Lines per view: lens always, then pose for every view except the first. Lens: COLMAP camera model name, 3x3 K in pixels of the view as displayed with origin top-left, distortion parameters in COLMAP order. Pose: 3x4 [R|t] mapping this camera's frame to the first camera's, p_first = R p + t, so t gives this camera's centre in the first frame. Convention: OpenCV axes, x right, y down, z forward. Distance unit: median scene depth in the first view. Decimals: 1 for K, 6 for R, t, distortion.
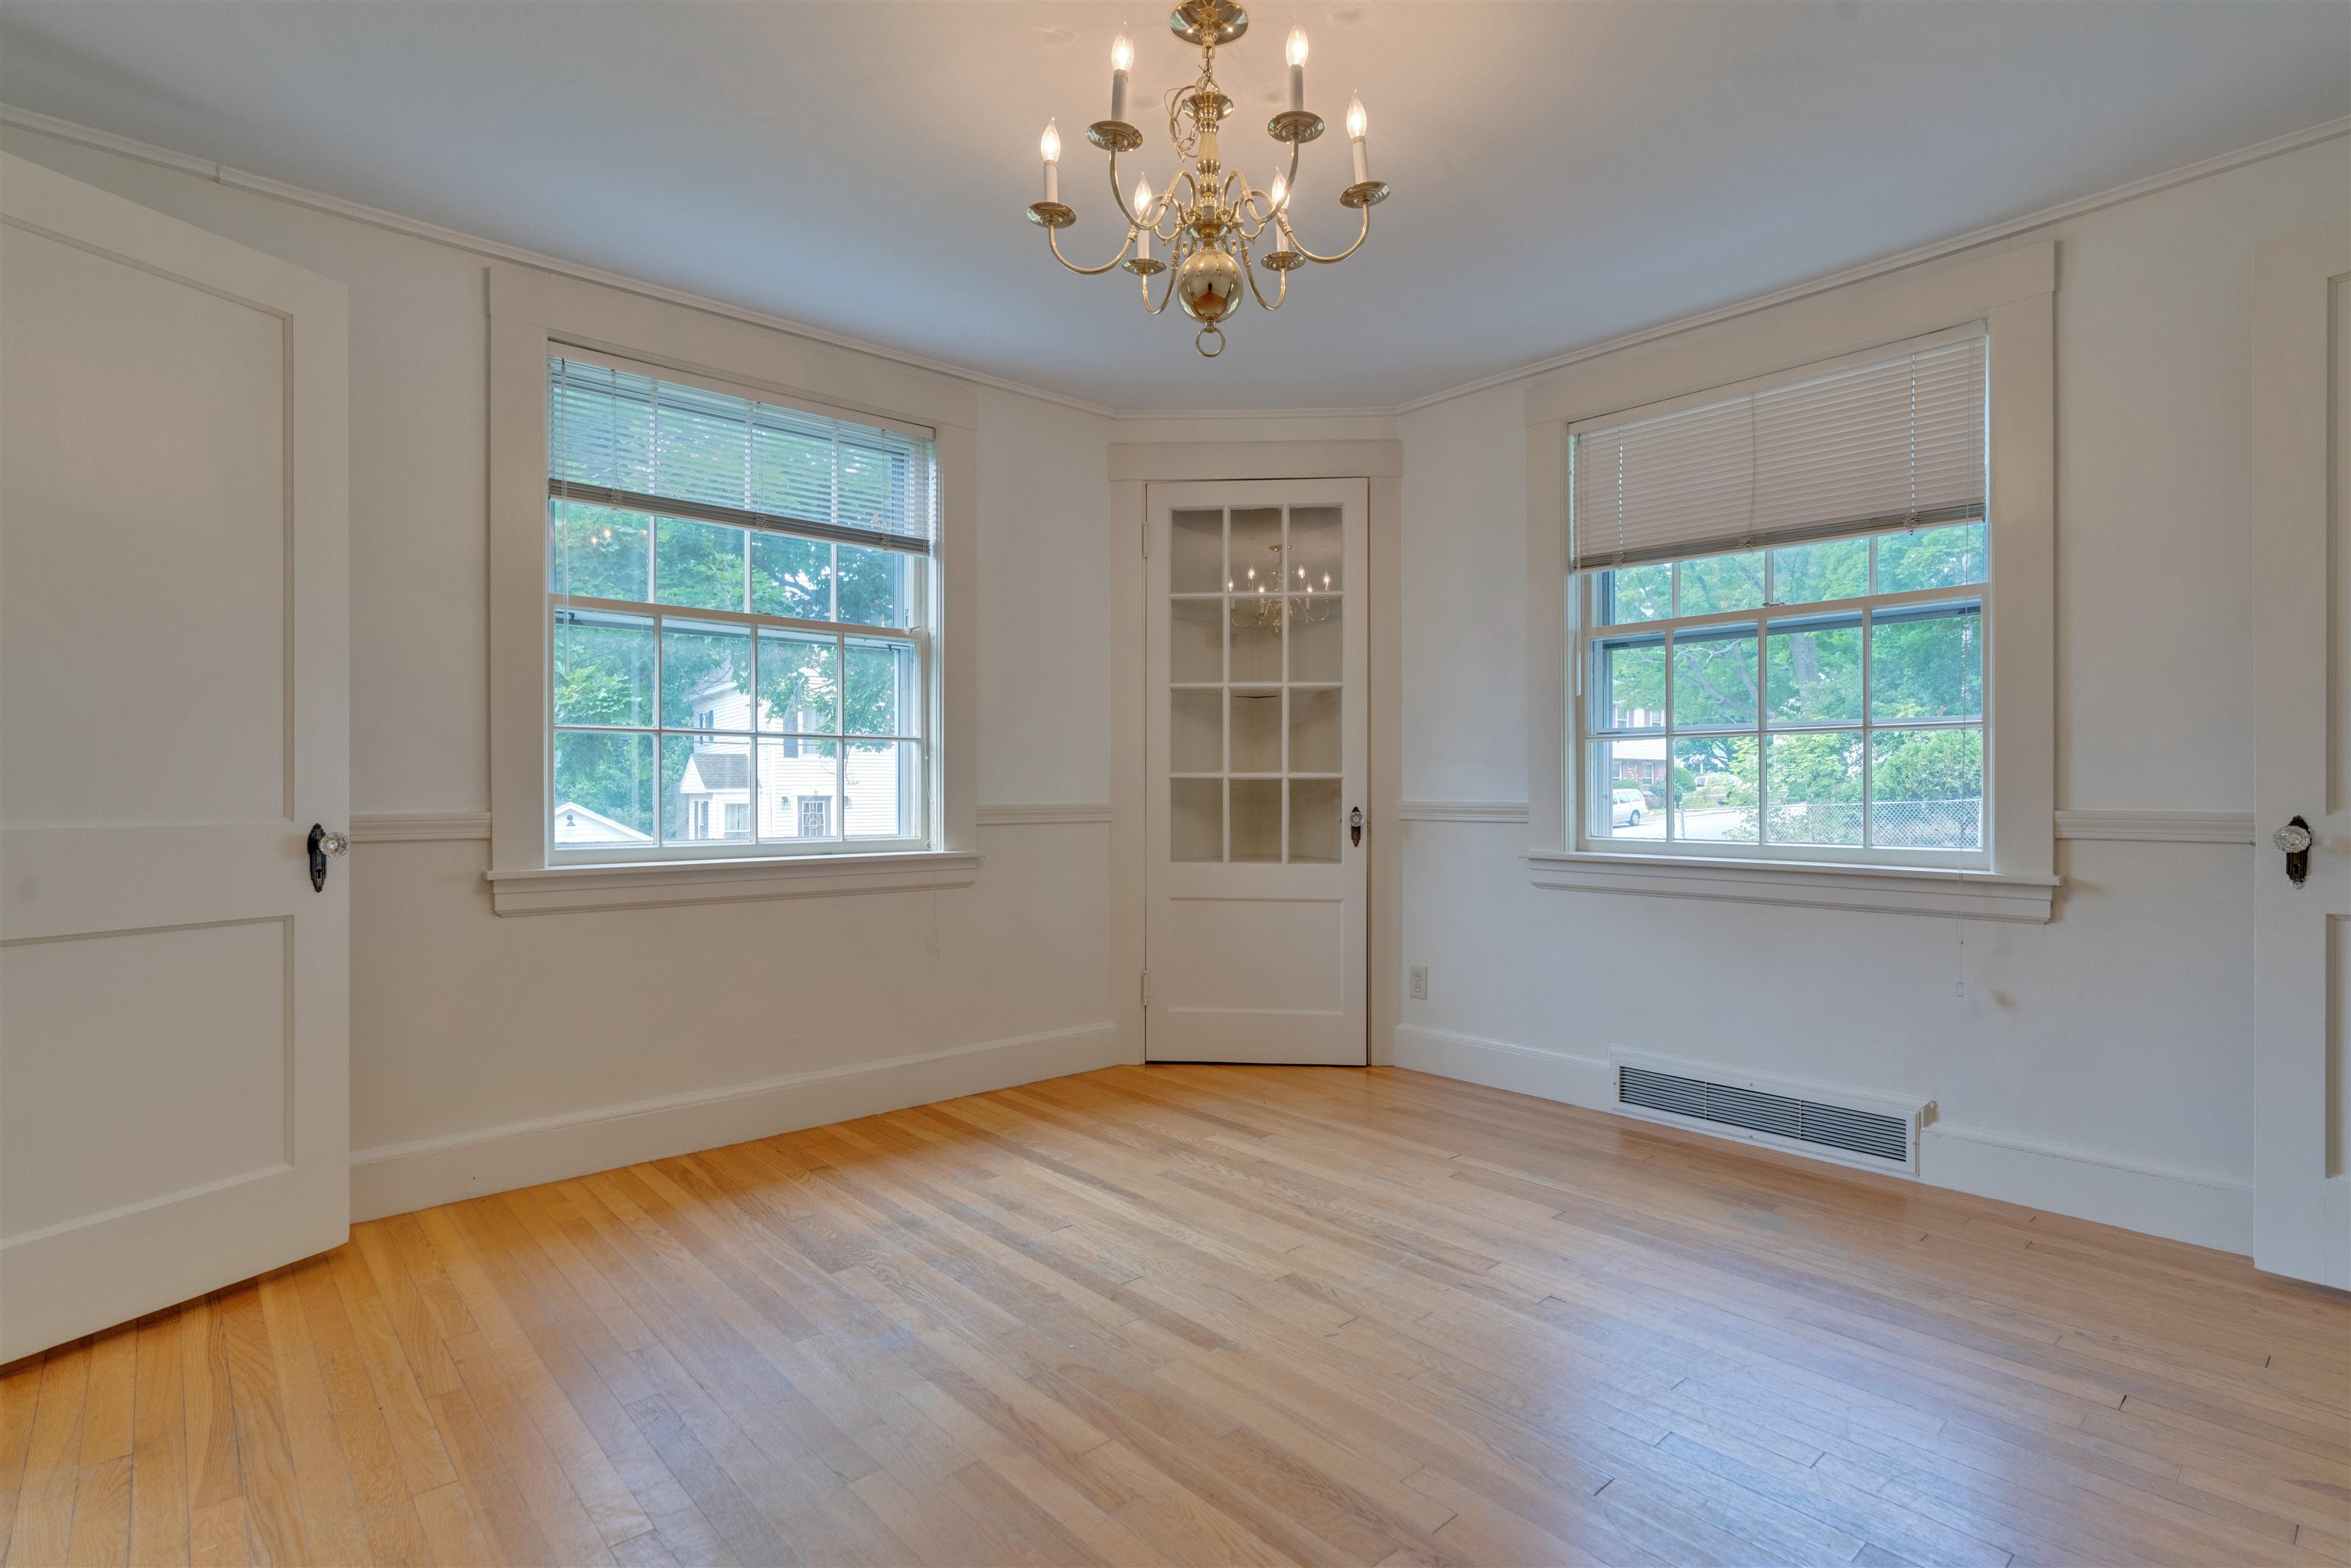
lens RADIAL K [[1147.1, 0, 1186.0], [0, 1147.1, 776.9], [0, 0, 1]] dist [-0.005571, 0.000920]
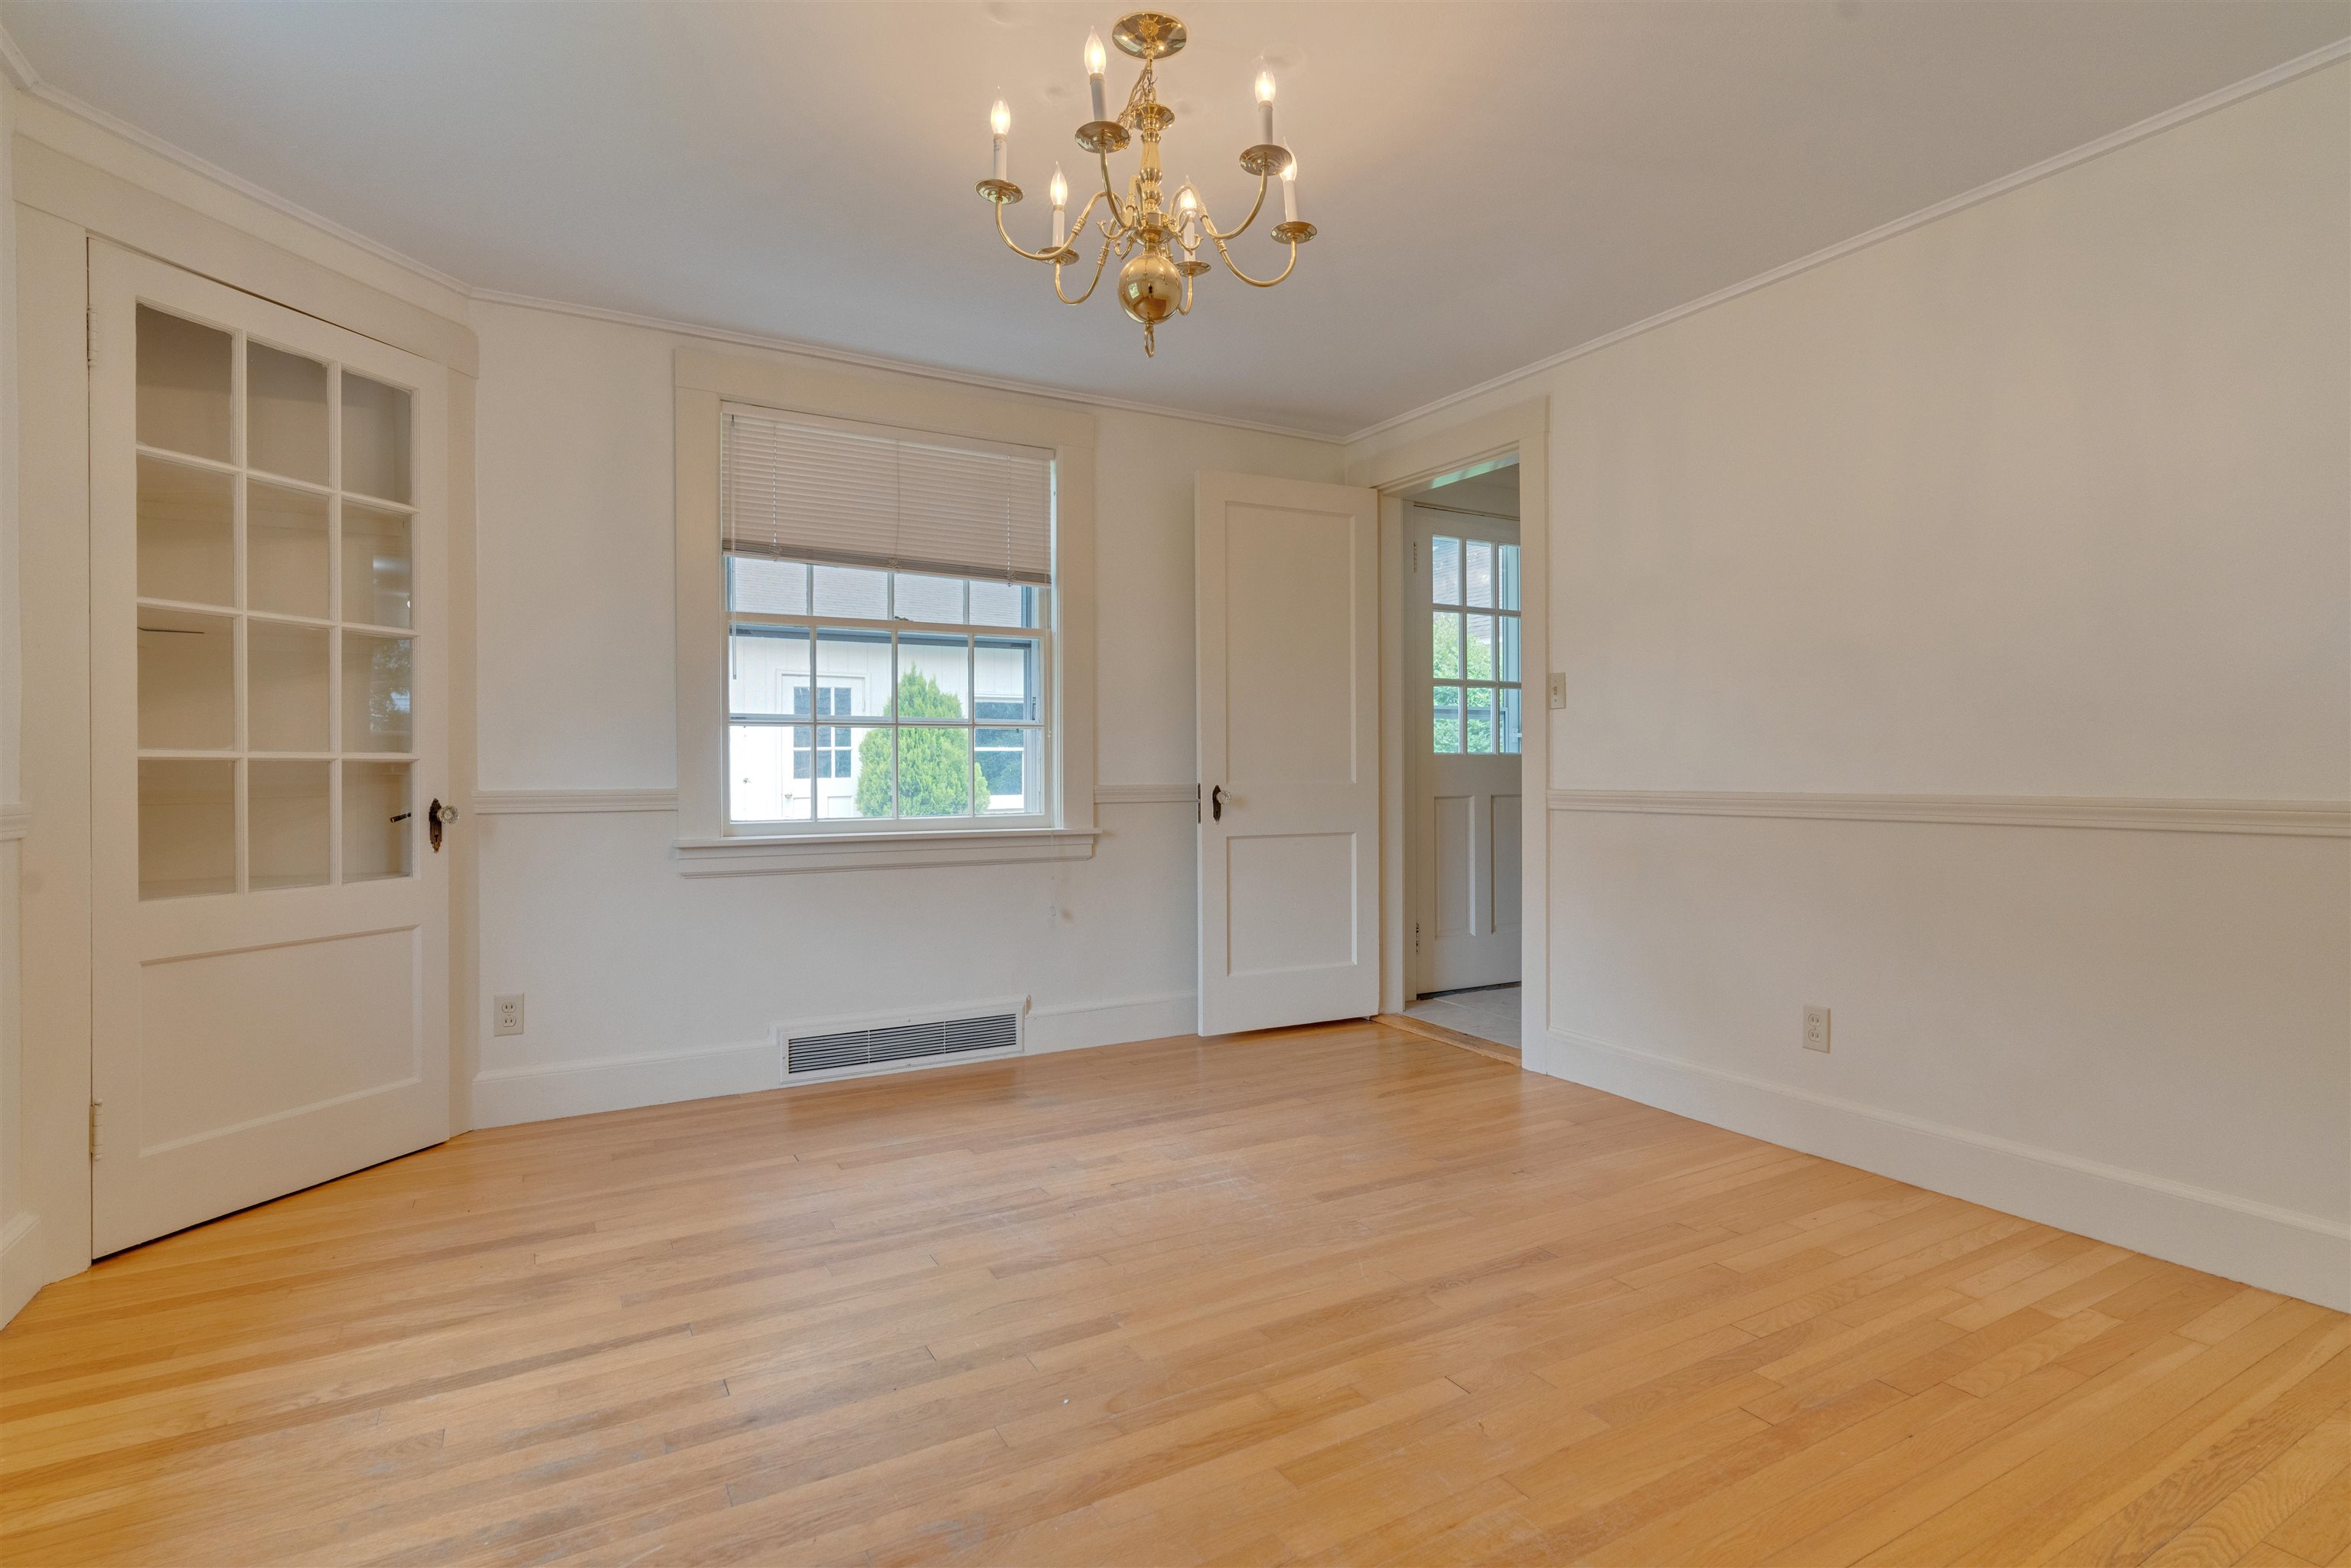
lens RADIAL K [[1153.8, 0, 1176.7], [0, 1153.8, 760.2], [0, 0, 1]] dist [-0.004028, 0.000148]
pose [[0.218492, 0.005734, 0.975822, -0.675624], [-0.005322, 0.999975, -0.004684, 0.002247], [-0.975824, -0.004170, 0.218517, 0.509886]]
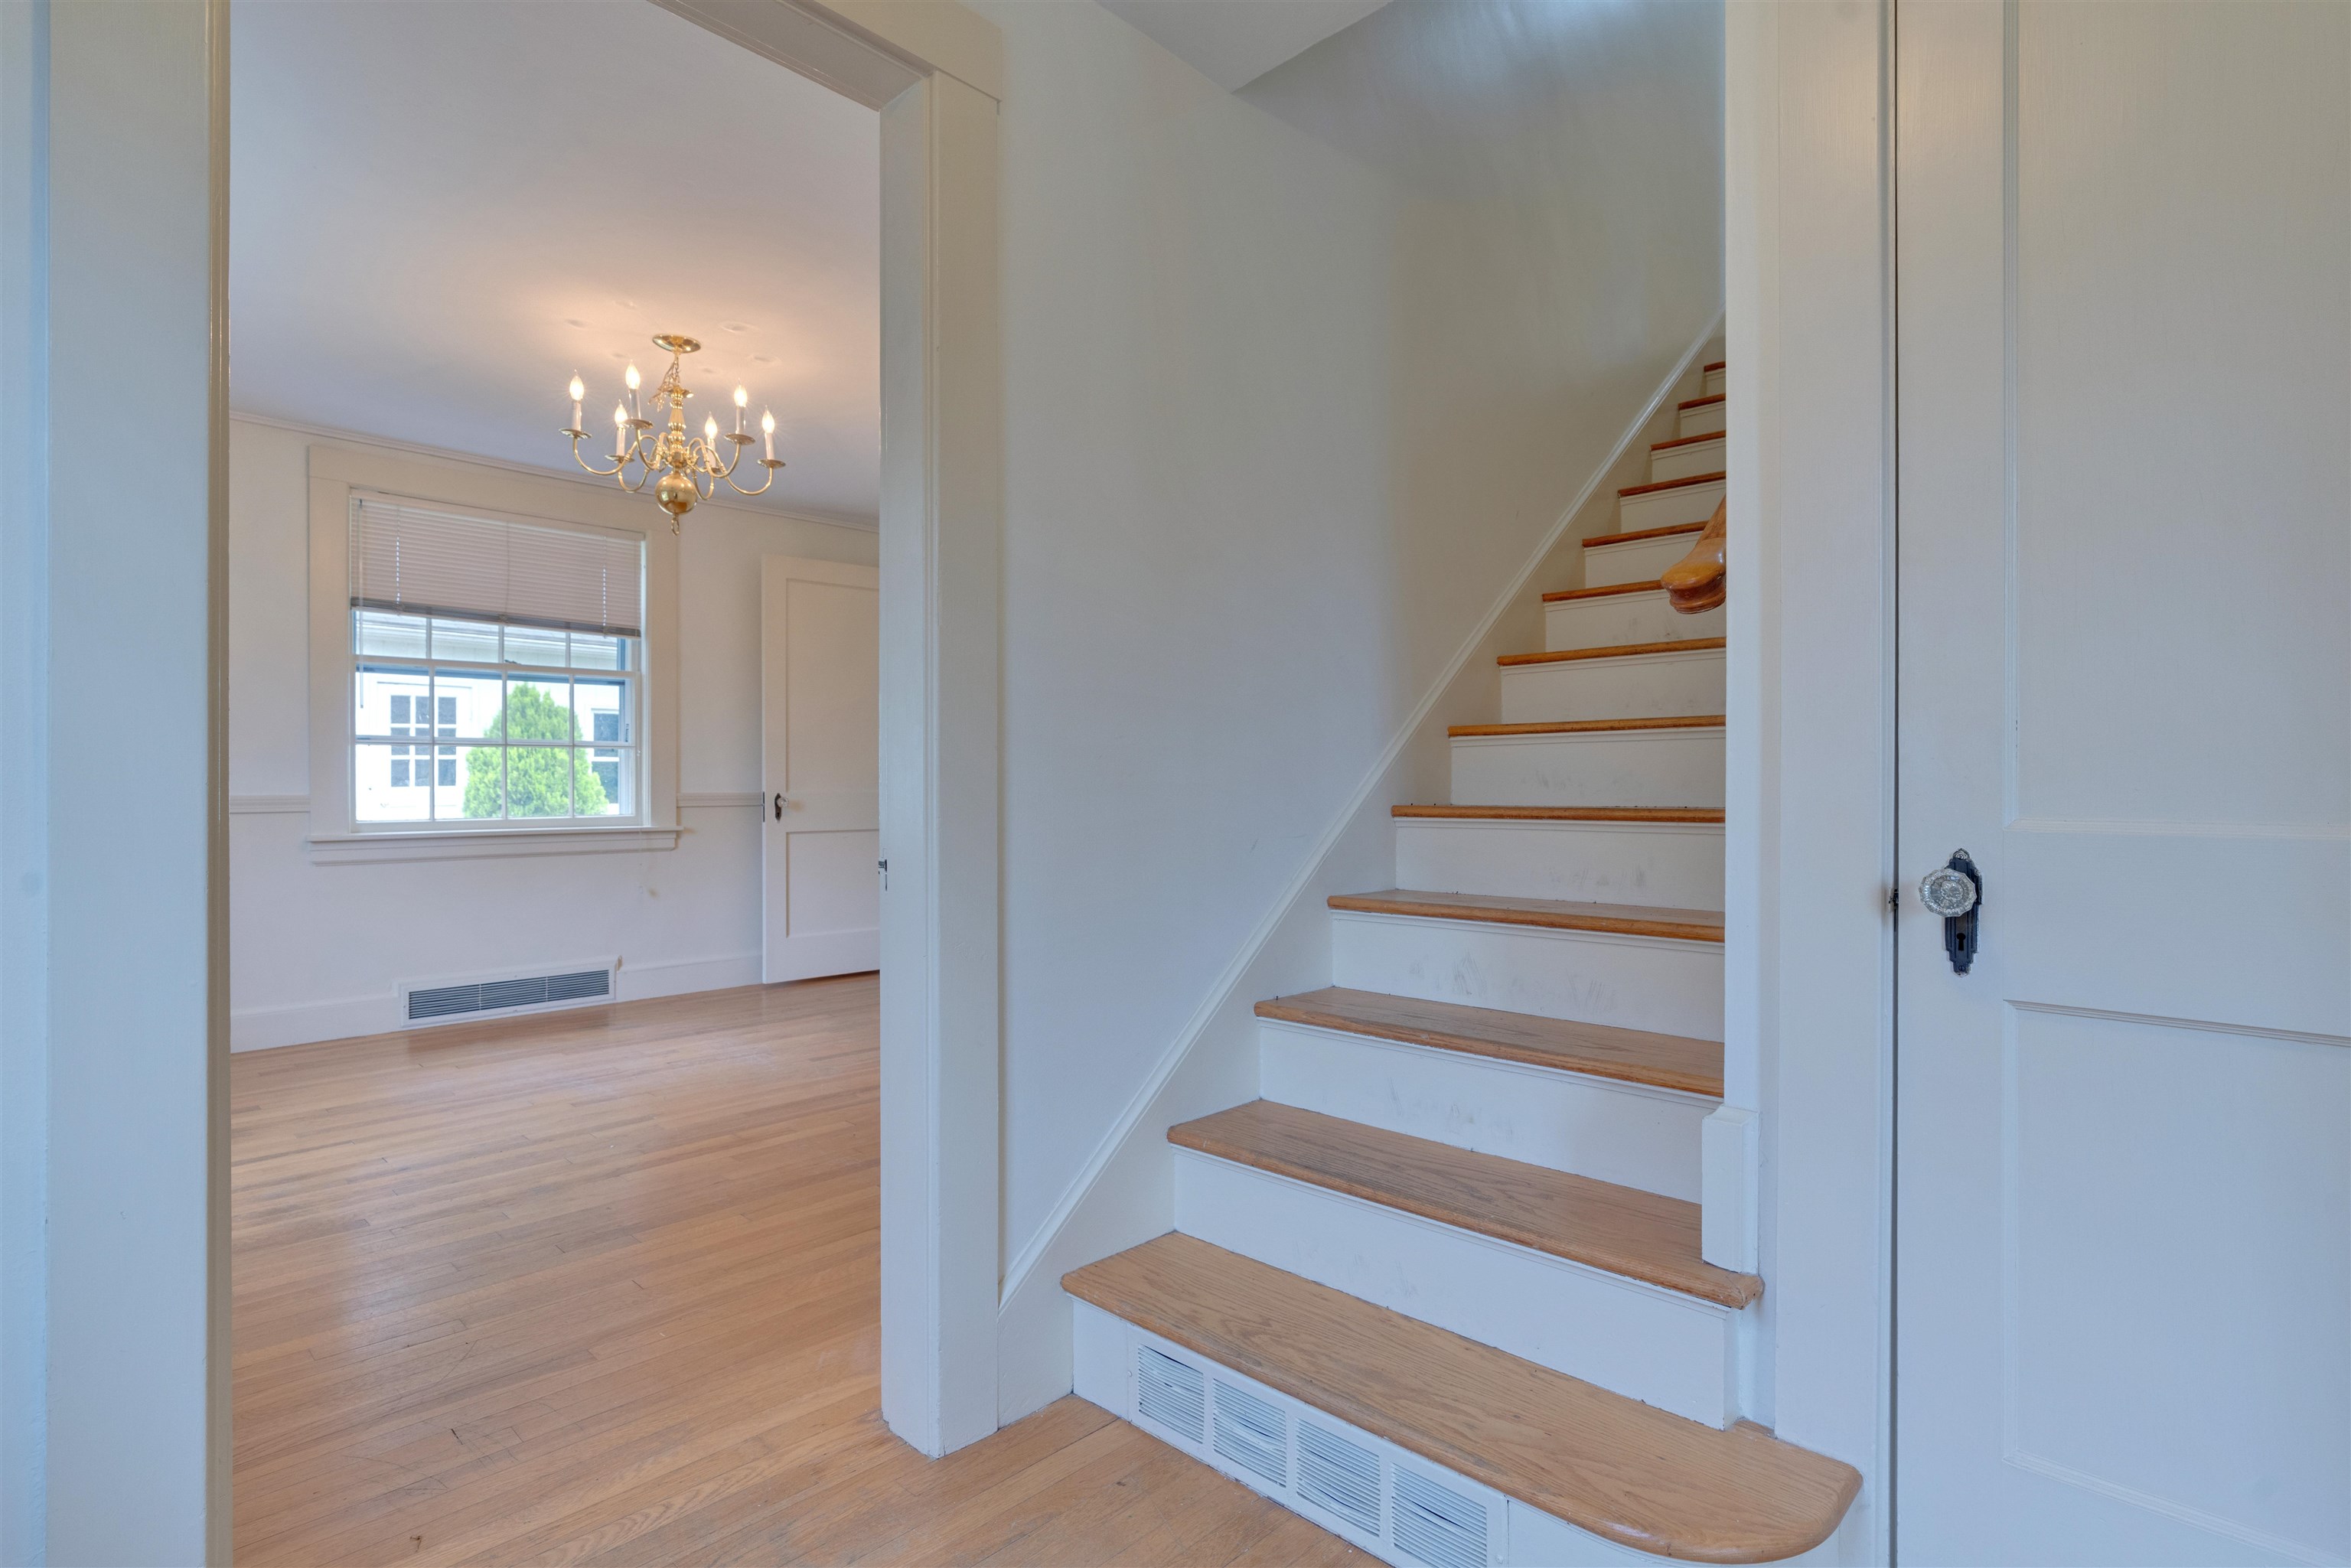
lens RADIAL K [[1147.1, 0, 1186.0], [0, 1147.1, 776.9], [0, 0, 1]] dist [-0.005571, 0.000920]
pose [[-0.076132, 0.000954, 0.997097, -1.198583], [-0.011173, 0.999936, -0.001810, -0.004558], [-0.997035, -0.011278, -0.076116, 0.248246]]
